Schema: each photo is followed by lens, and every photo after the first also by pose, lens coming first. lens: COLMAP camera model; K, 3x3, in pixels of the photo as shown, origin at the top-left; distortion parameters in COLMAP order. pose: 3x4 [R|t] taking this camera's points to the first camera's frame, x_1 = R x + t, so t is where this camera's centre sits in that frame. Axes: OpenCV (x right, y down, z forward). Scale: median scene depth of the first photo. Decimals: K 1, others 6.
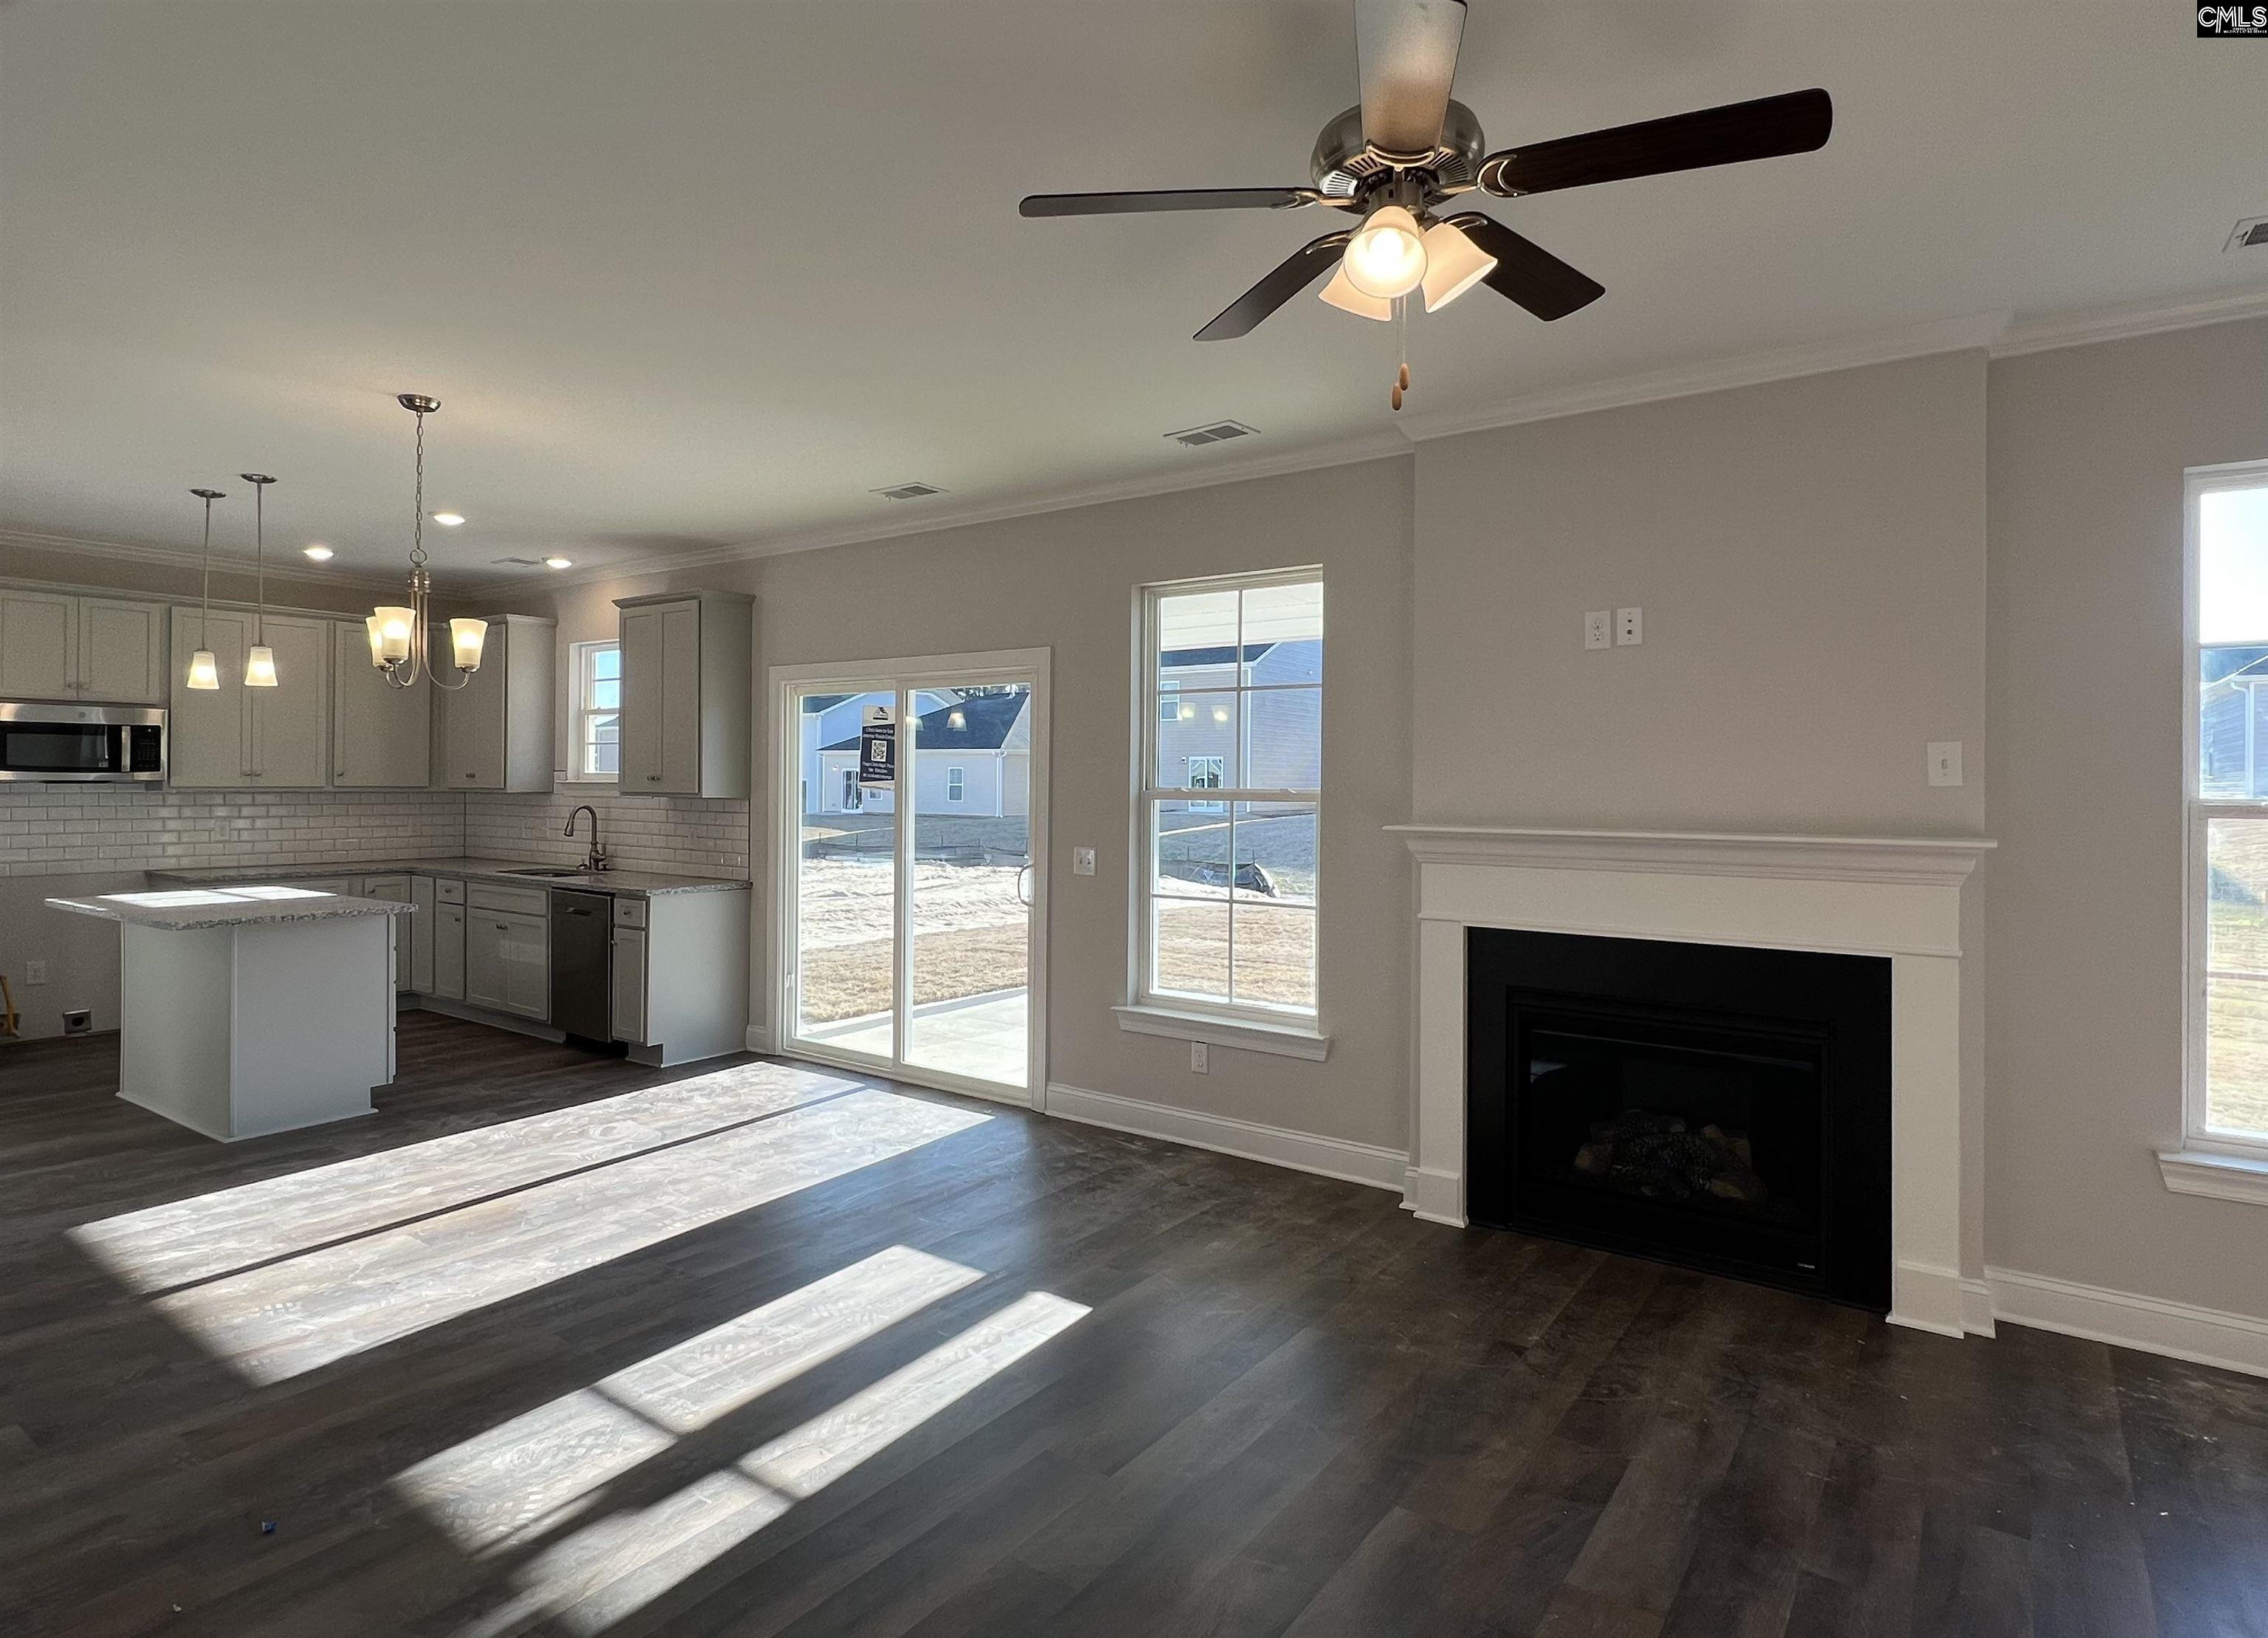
lens RADIAL K [[1216.7, 0, 1125.0], [0, 1216.7, 783.4], [0, 0, 1]] dist [-0.005327, 0.001394]
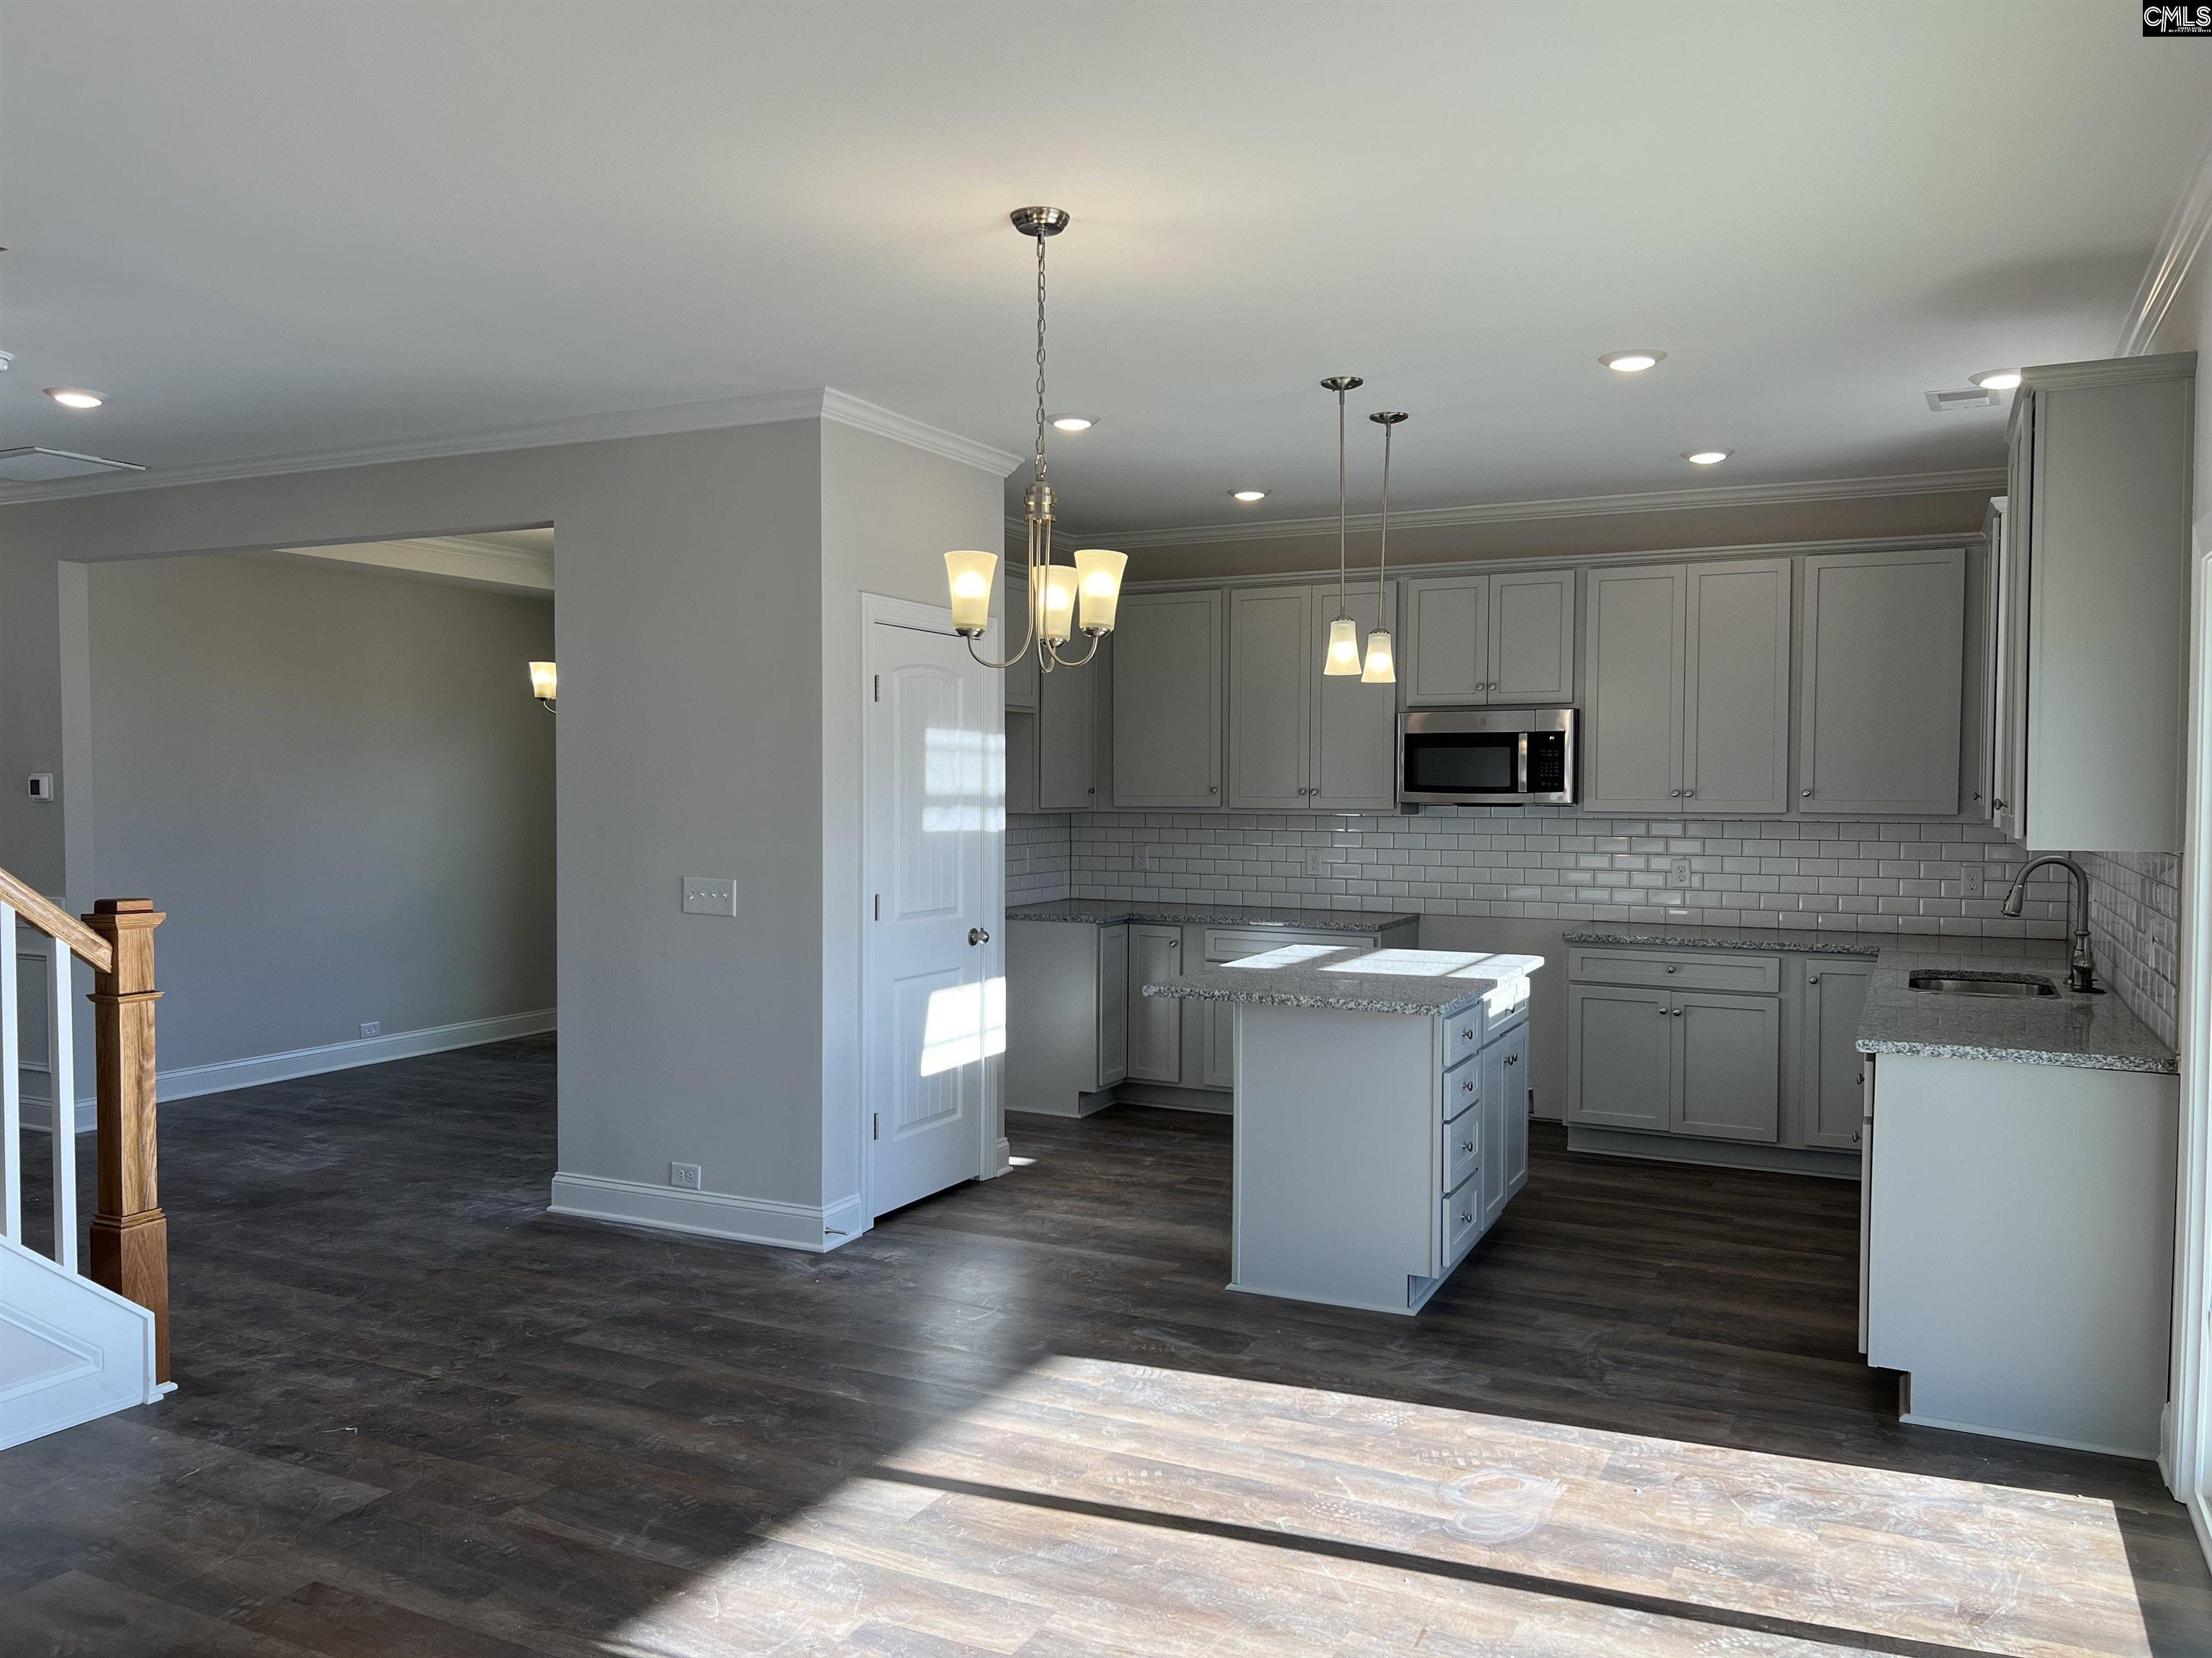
lens RADIAL K [[1660.5, 0, 1103.1], [0, 1660.5, 839.2], [0, 0, 1]] dist [0.054499, -0.064132]
pose [[0.166442, 0.027205, -0.985676, 0.278477], [-0.003562, 0.999629, 0.026989, -0.010473], [0.986045, -0.000982, 0.166478, 0.817211]]
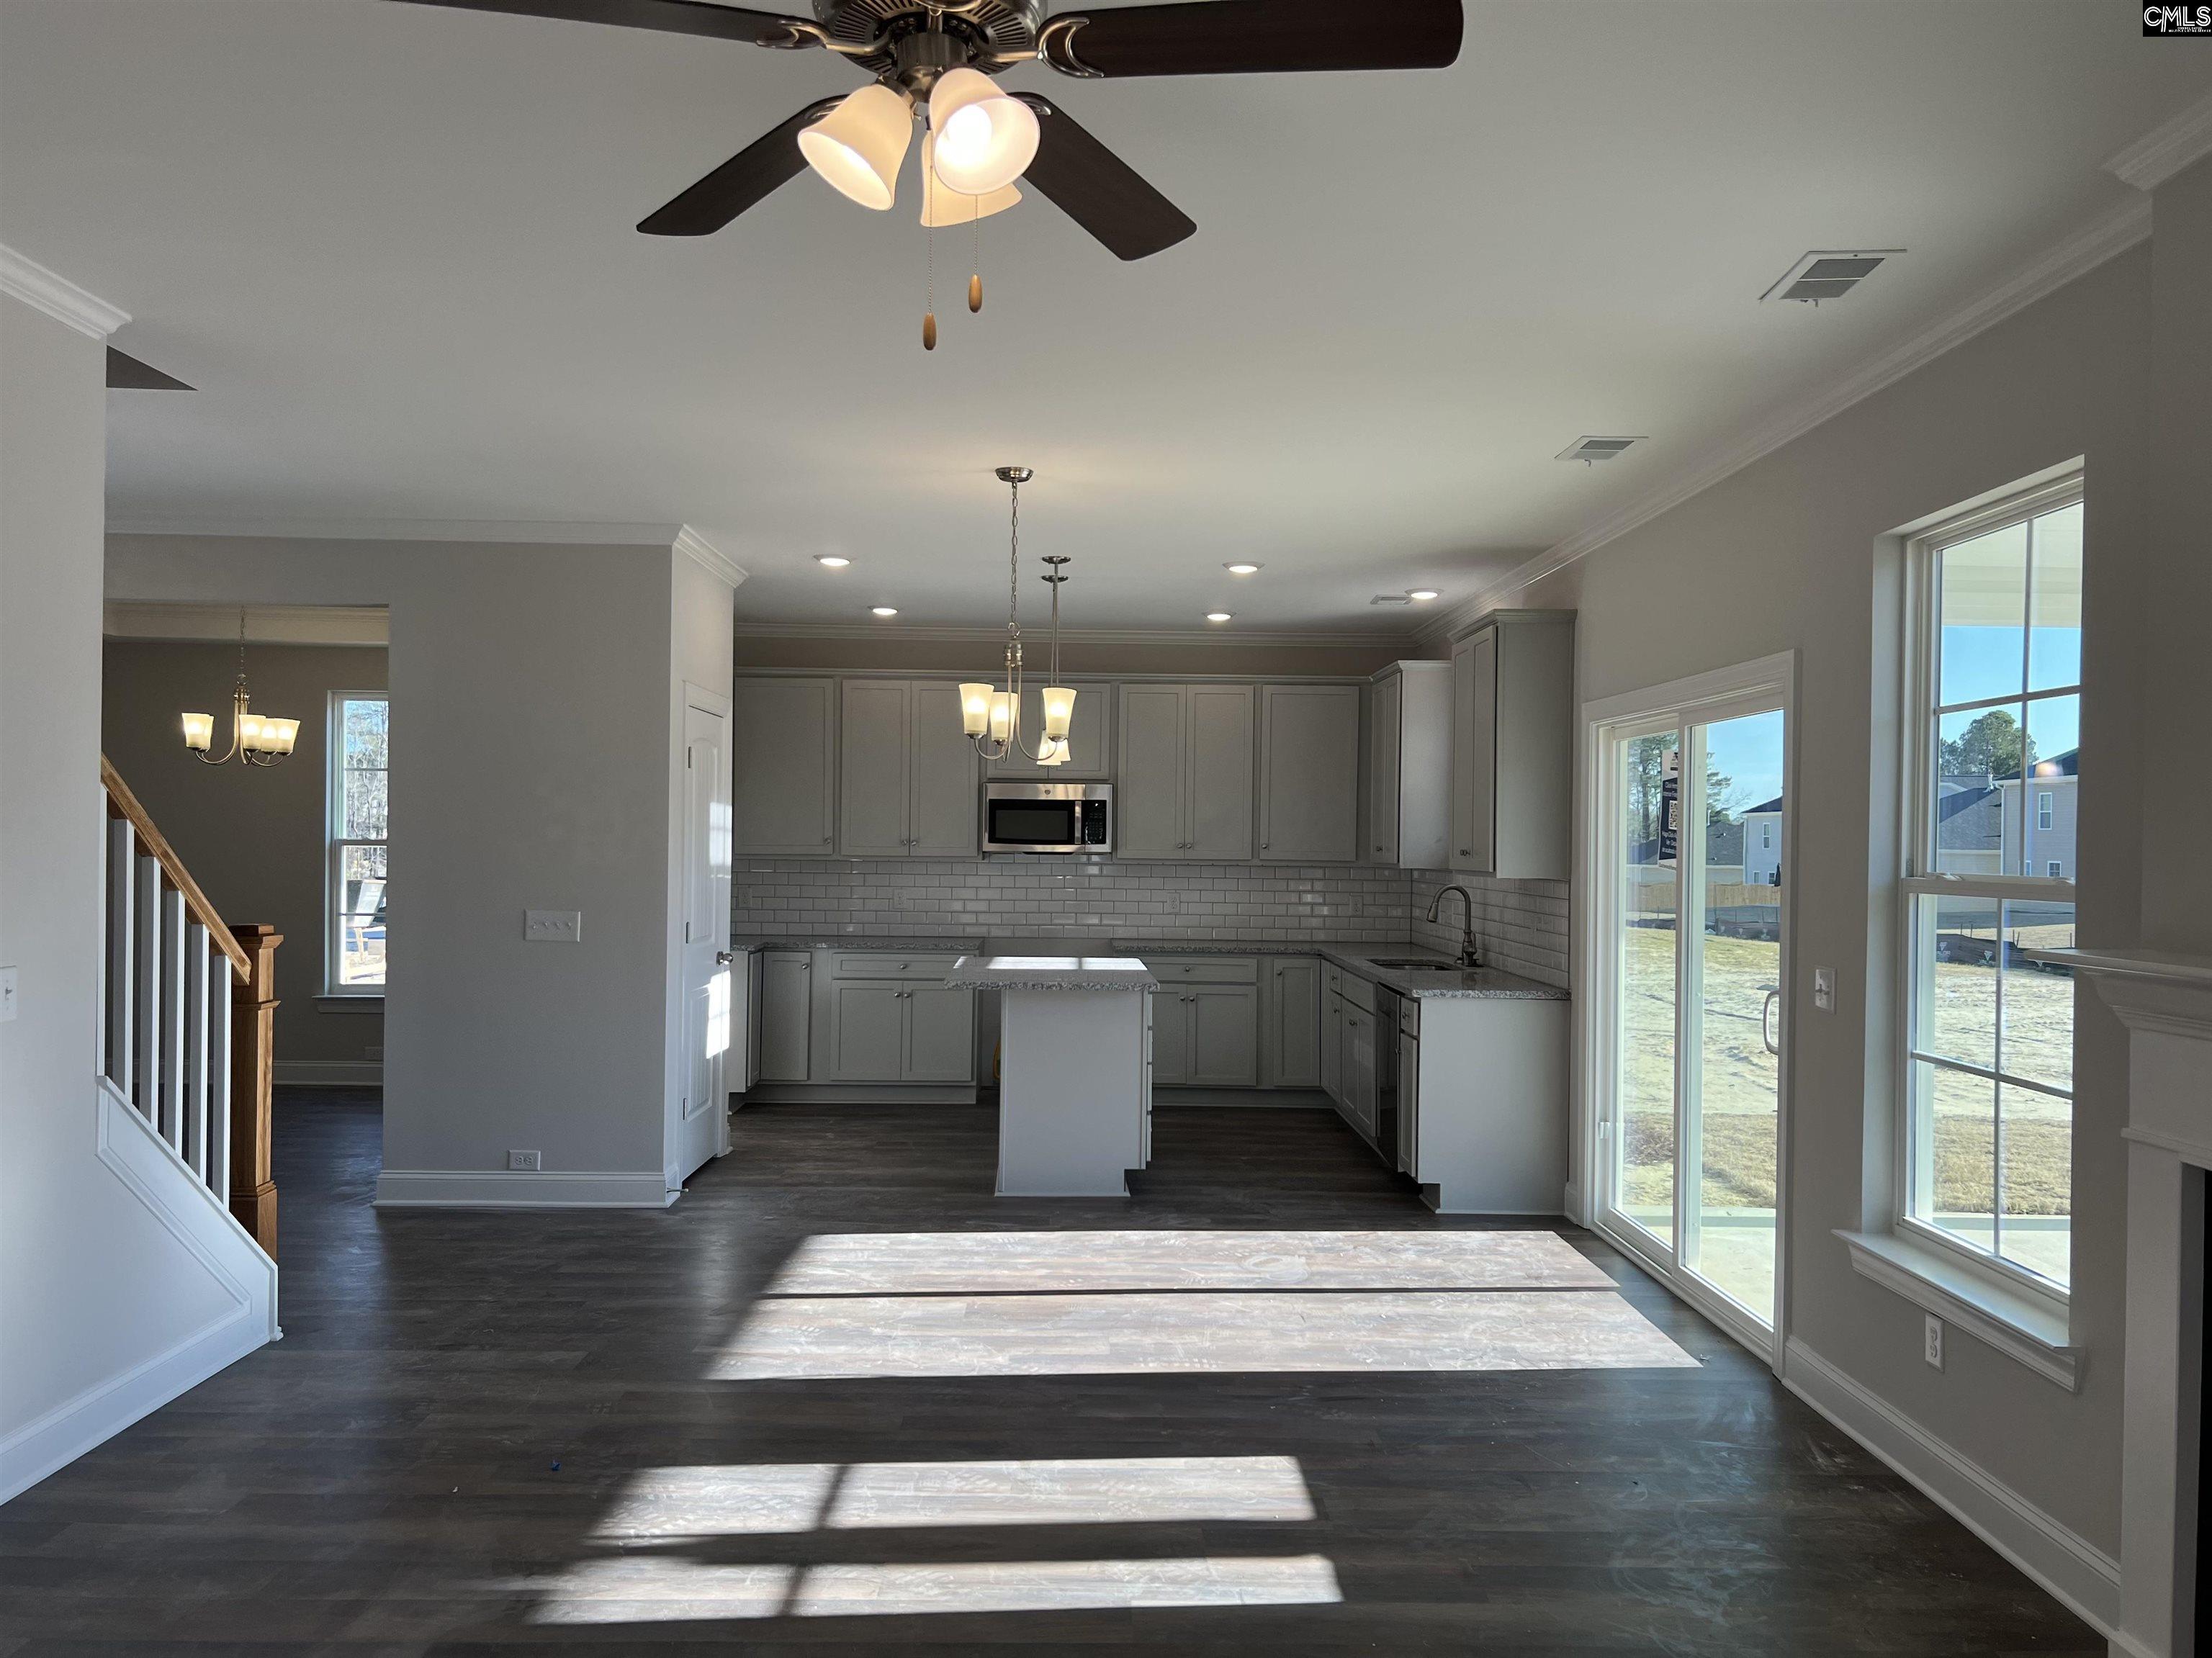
lens RADIAL K [[1660.5, 0, 1106.4], [0, 1660.5, 844.8], [0, 0, 1]] dist [0.054499, -0.064132]
pose [[0.599485, 0.001464, -0.800385, 0.512169], [-0.008665, 0.999952, -0.004661, -0.003287], [0.800339, 0.009729, 0.599469, 0.227365]]
